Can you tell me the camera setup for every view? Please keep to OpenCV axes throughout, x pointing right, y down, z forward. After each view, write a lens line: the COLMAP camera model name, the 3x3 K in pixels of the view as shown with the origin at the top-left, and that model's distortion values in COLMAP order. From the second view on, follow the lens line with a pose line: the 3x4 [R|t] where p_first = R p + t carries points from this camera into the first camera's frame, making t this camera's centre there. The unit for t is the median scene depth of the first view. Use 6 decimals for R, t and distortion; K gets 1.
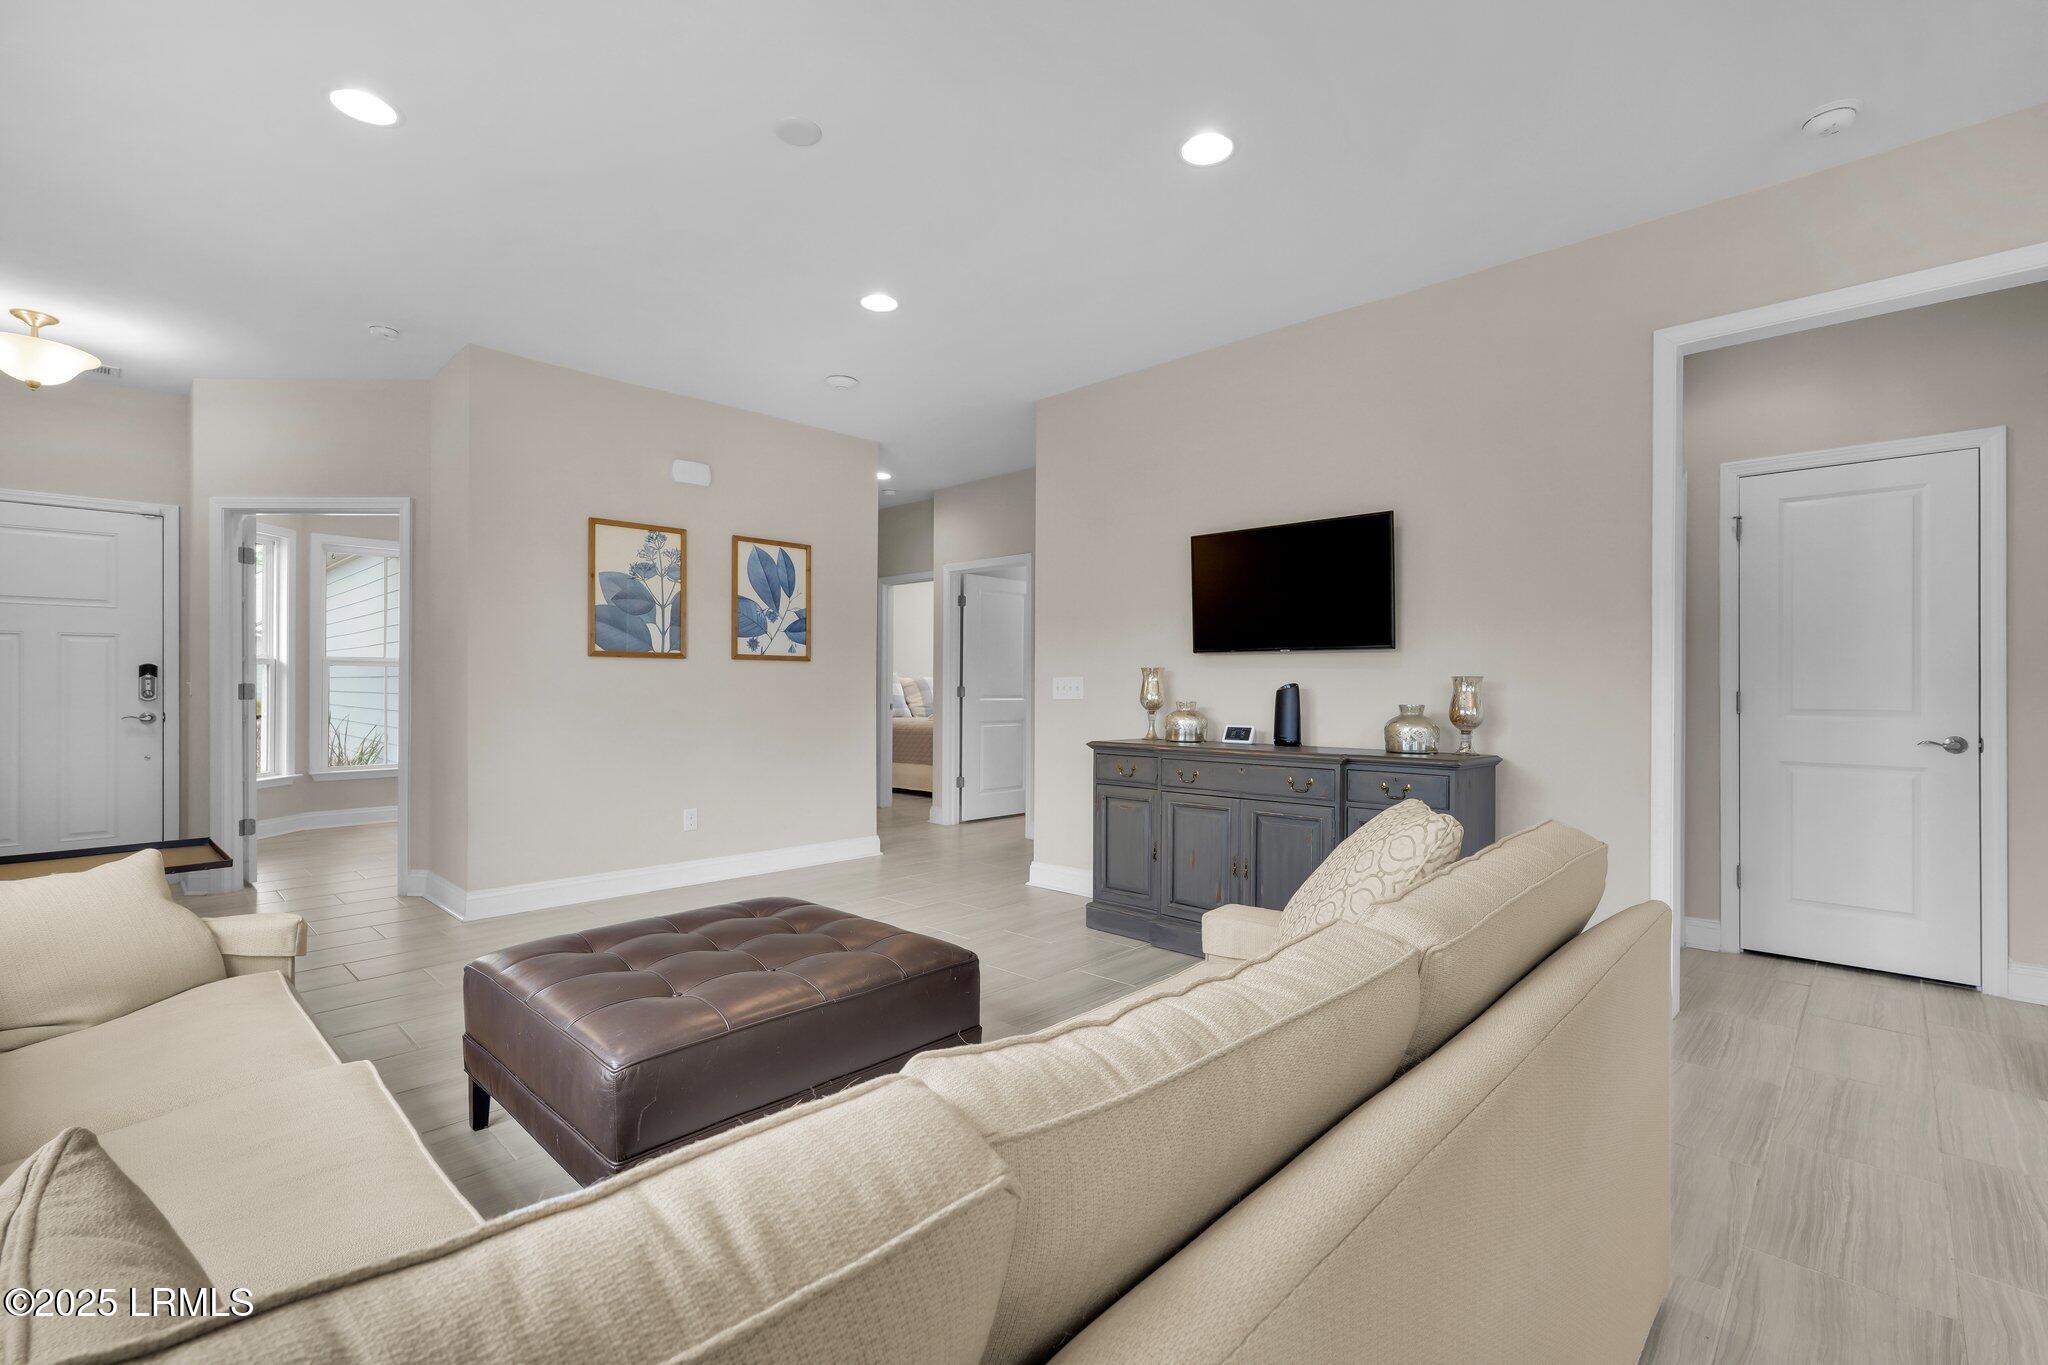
lens RADIAL K [[916.9, 0, 1024.0], [0, 916.9, 682.5], [0, 0, 1]] dist [-0.001632, -0.000024]
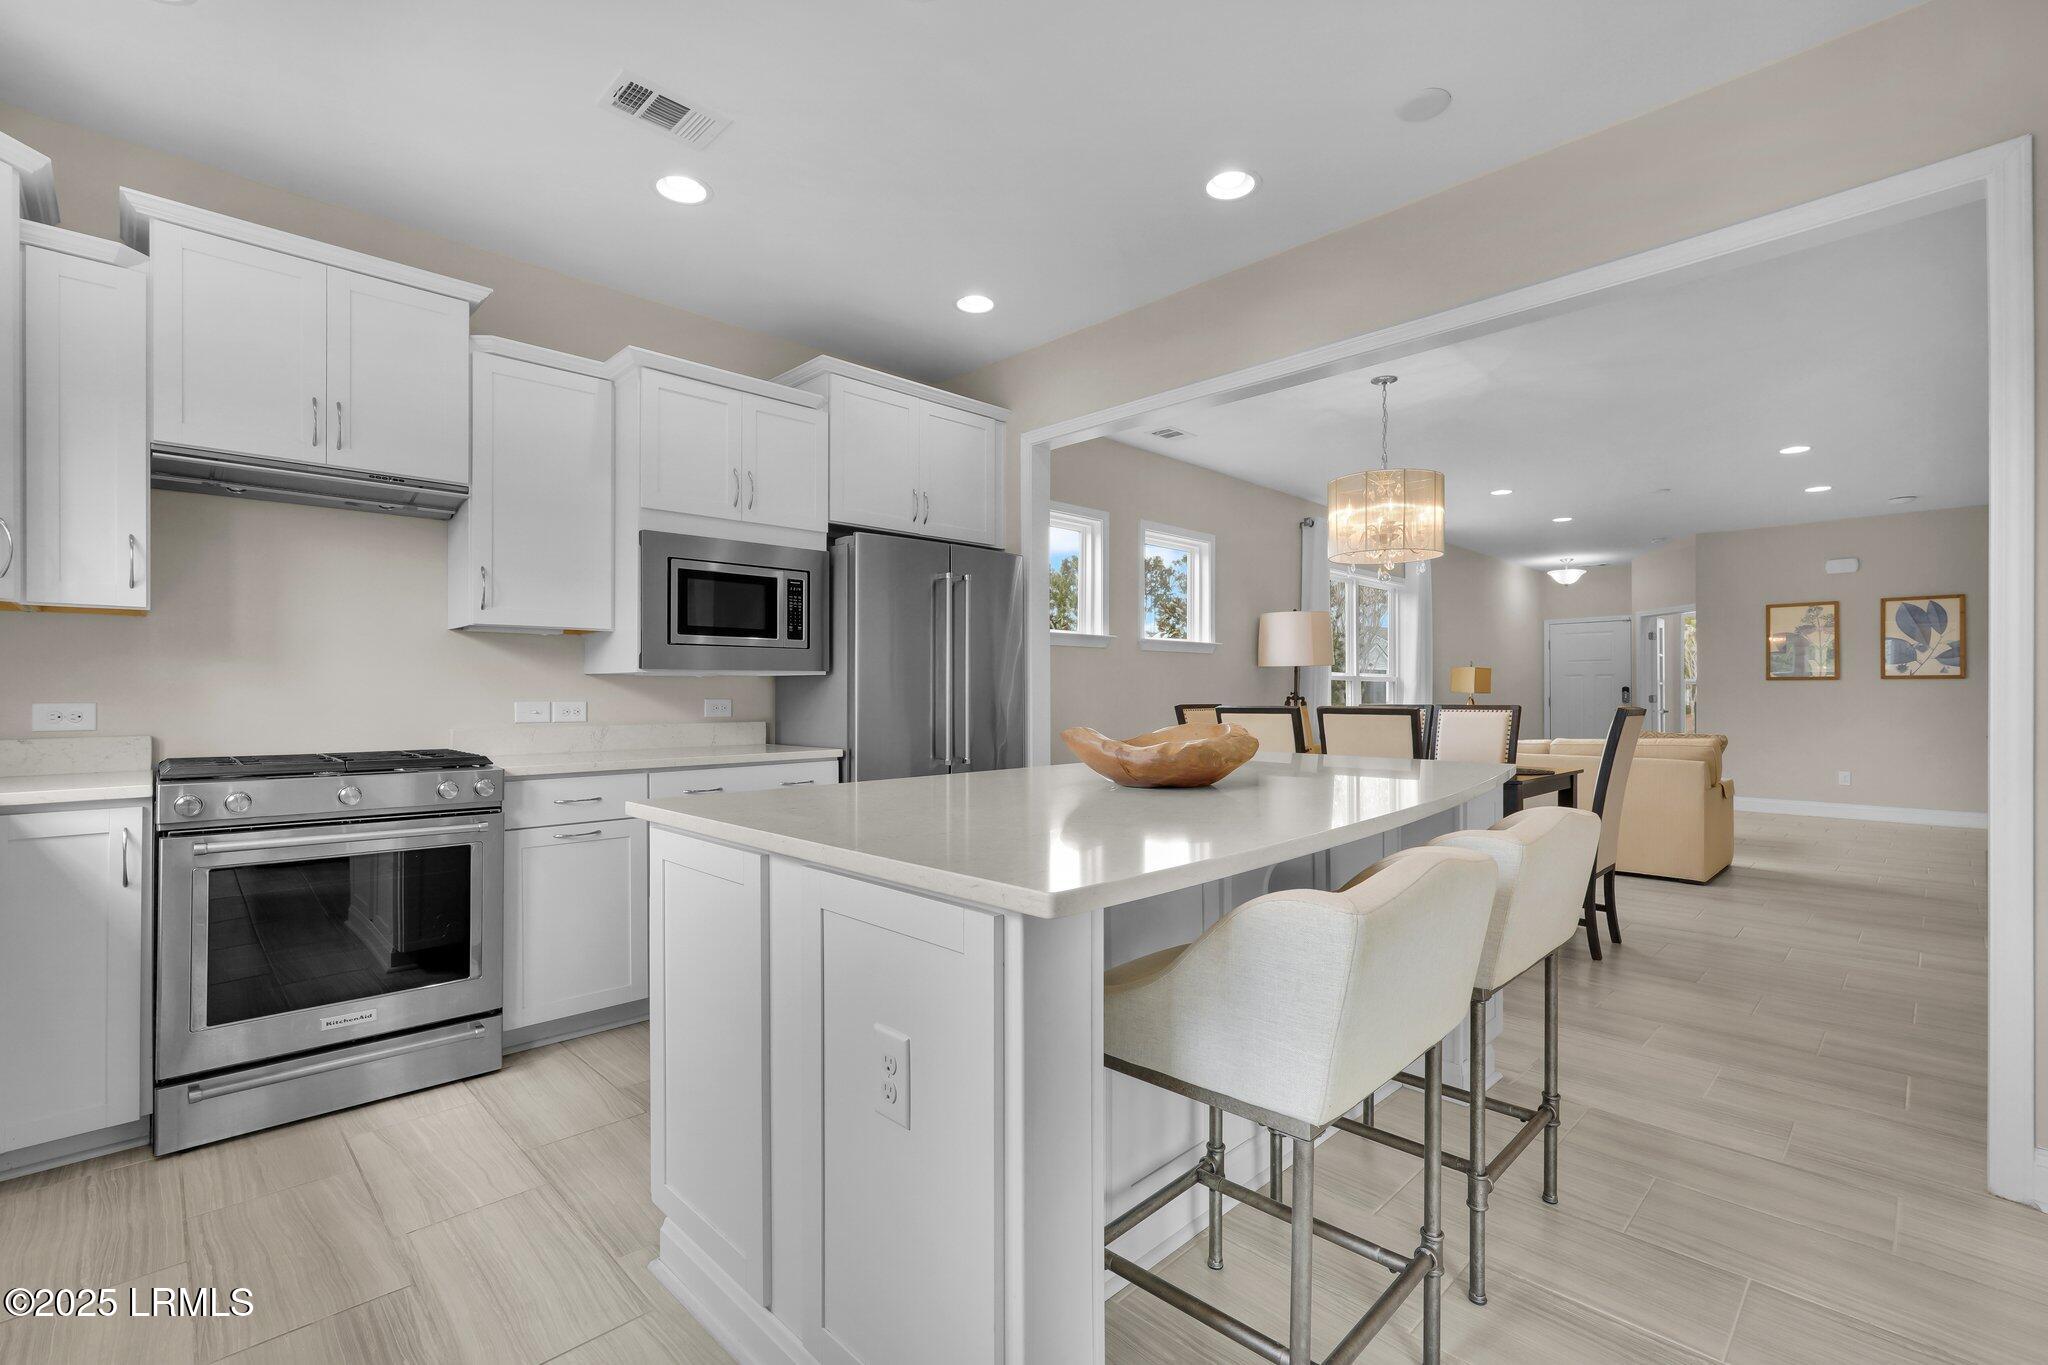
lens RADIAL K [[912.5, 0, 1023.8], [0, 912.5, 688.7], [0, 0, 1]] dist [-0.002340, 0.001538]
pose [[-0.021748, -0.010096, -0.999713, 1.295867], [0.000348, 0.999949, -0.010106, 0.006189], [0.999763, -0.000568, -0.021743, -0.424215]]
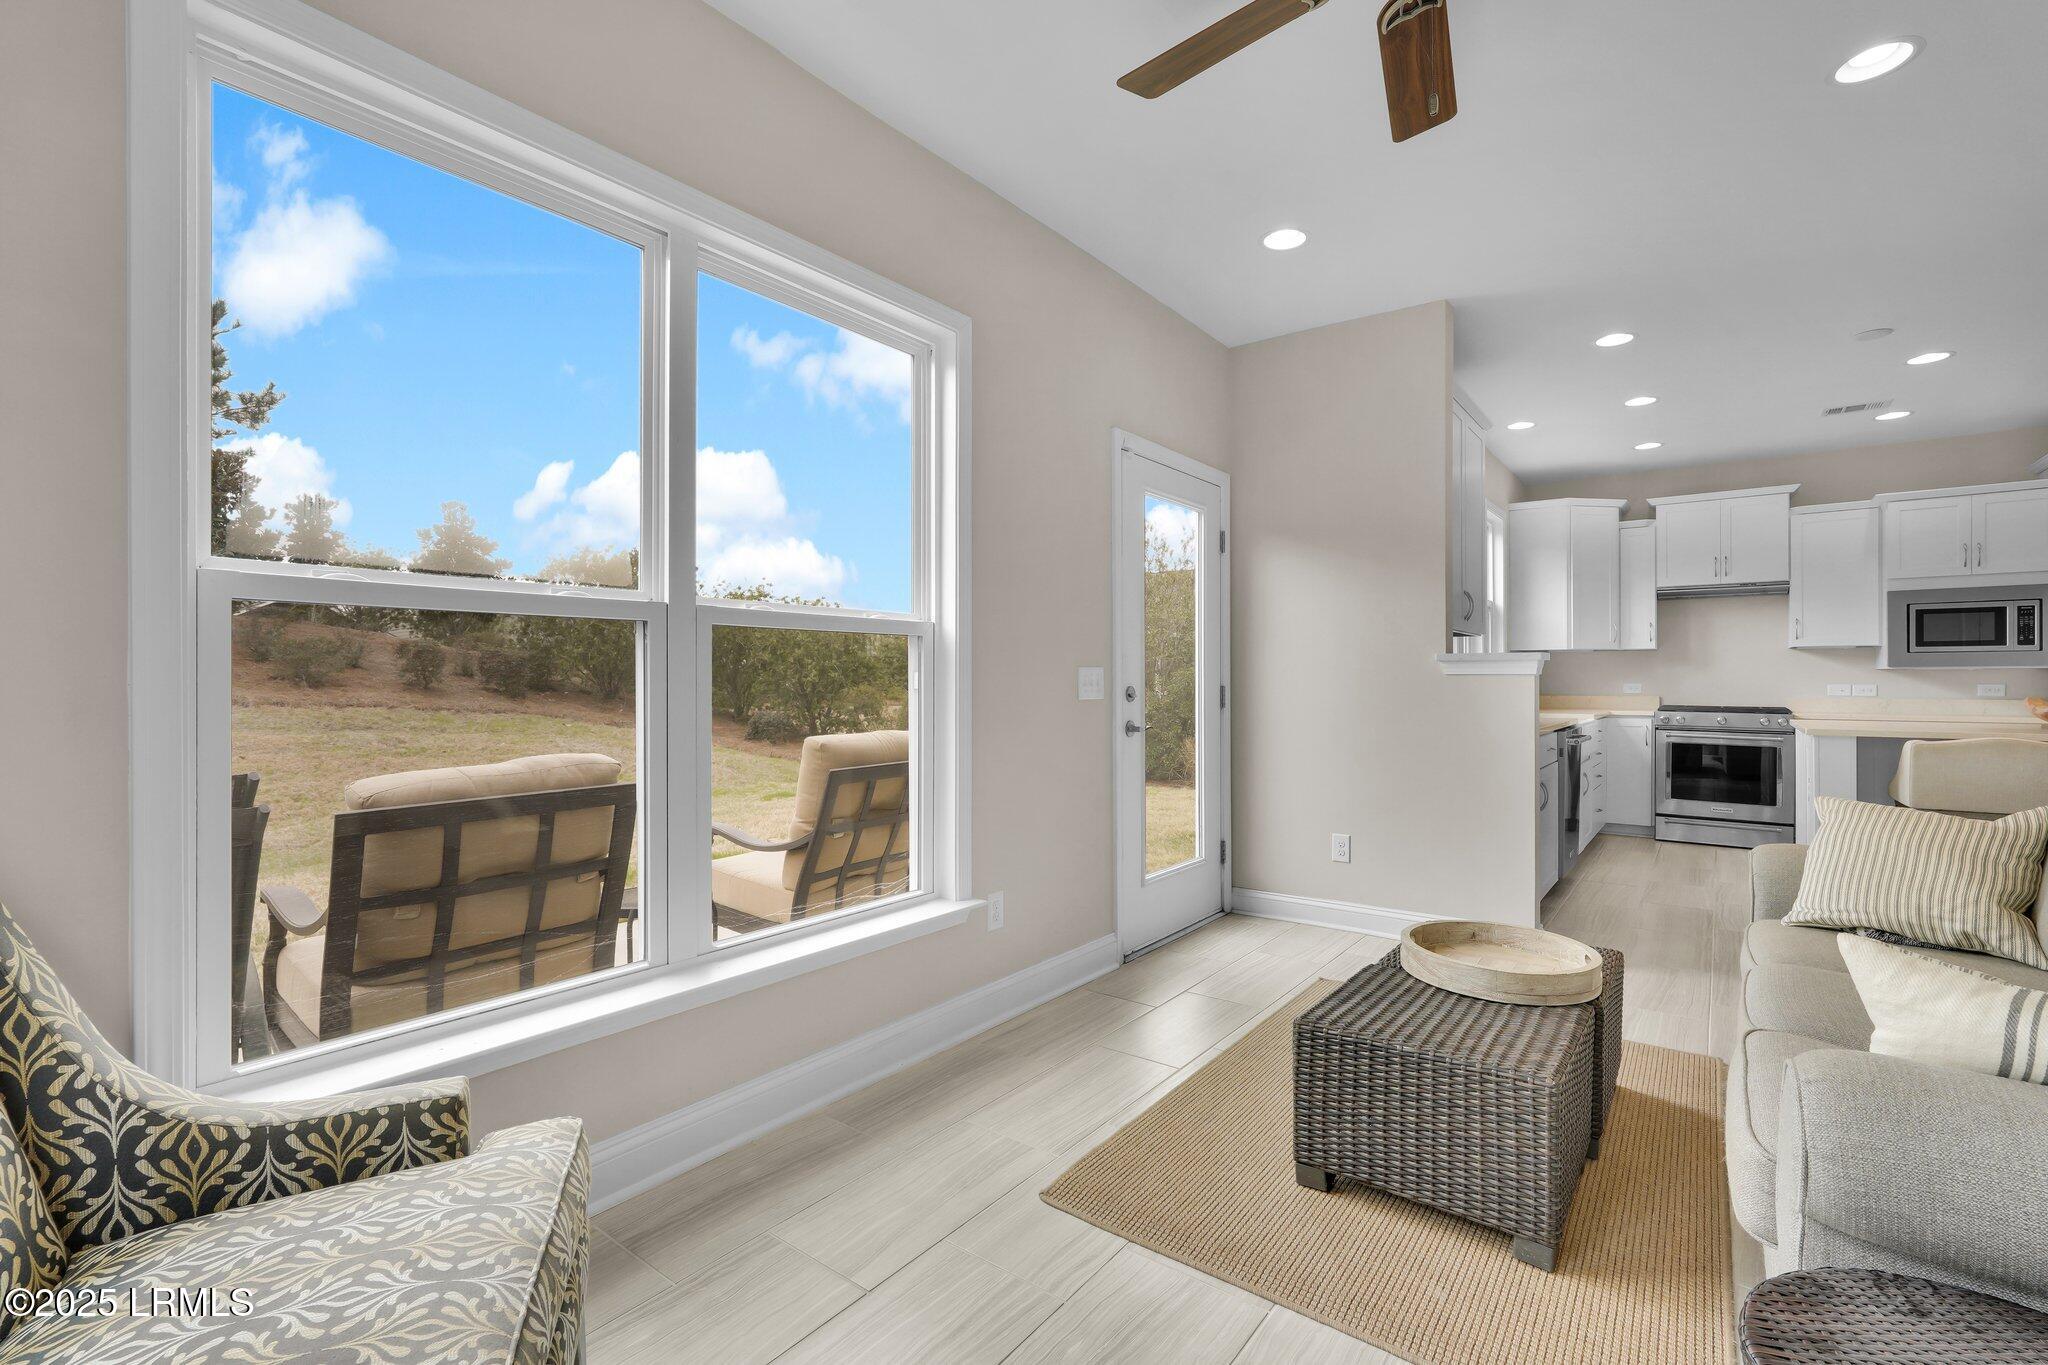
lens RADIAL K [[910.8, 0, 1031.4], [0, 910.8, 678.0], [0, 0, 1]] dist [-0.002413, 0.000663]
pose [[-0.992385, -0.006128, -0.123024, 1.877795], [-0.006002, 0.999981, -0.001398, 0.007985], [0.123030, -0.000649, -0.992403, 0.292269]]
